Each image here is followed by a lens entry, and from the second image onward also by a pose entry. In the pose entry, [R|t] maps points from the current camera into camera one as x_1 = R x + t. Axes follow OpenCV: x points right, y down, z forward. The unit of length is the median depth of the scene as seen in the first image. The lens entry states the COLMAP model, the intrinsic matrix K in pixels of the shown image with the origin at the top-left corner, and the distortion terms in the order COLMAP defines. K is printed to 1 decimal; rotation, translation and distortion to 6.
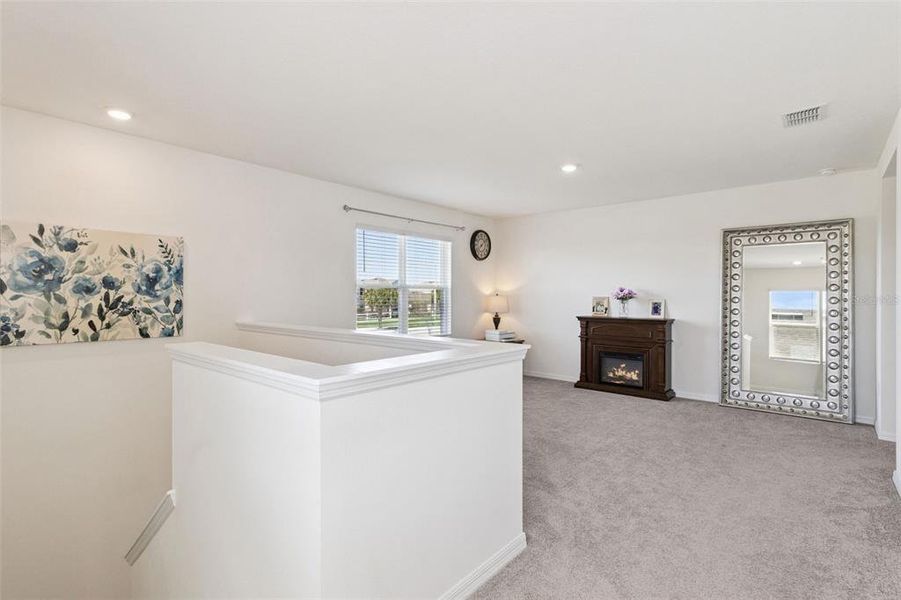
lens RADIAL K [[430.1, 0, 449.9], [0, 430.1, 298.3], [0, 0, 1]] dist [0.004830, 0.001400]
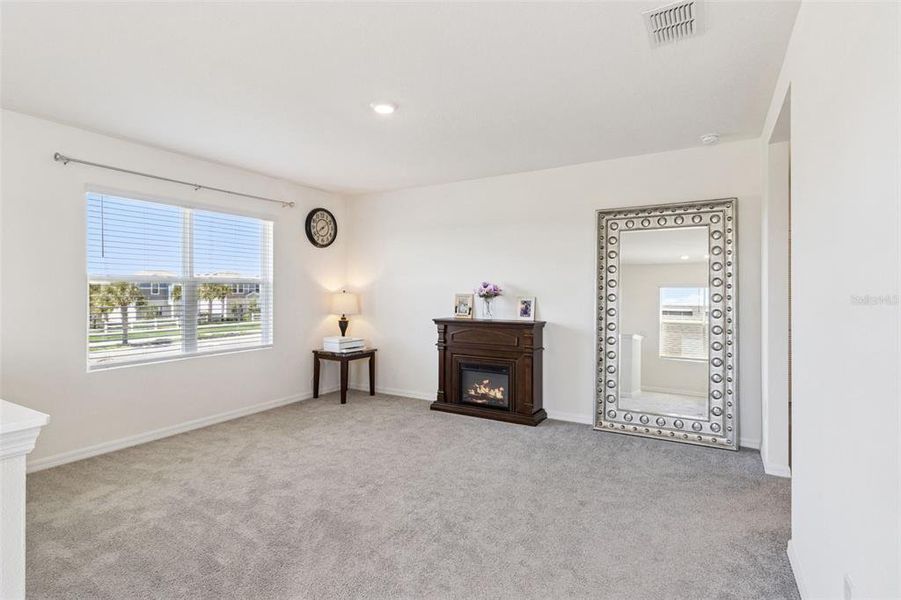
lens RADIAL K [[443.5, 0, 449.6], [0, 443.5, 295.5], [0, 0, 1]] dist [-0.000240, -0.002420]
pose [[0.983892, -0.003250, 0.178735, 0.207868], [0.003233, 0.999995, 0.000391, -0.001232], [-0.178735, 0.000193, 0.983897, 0.228860]]
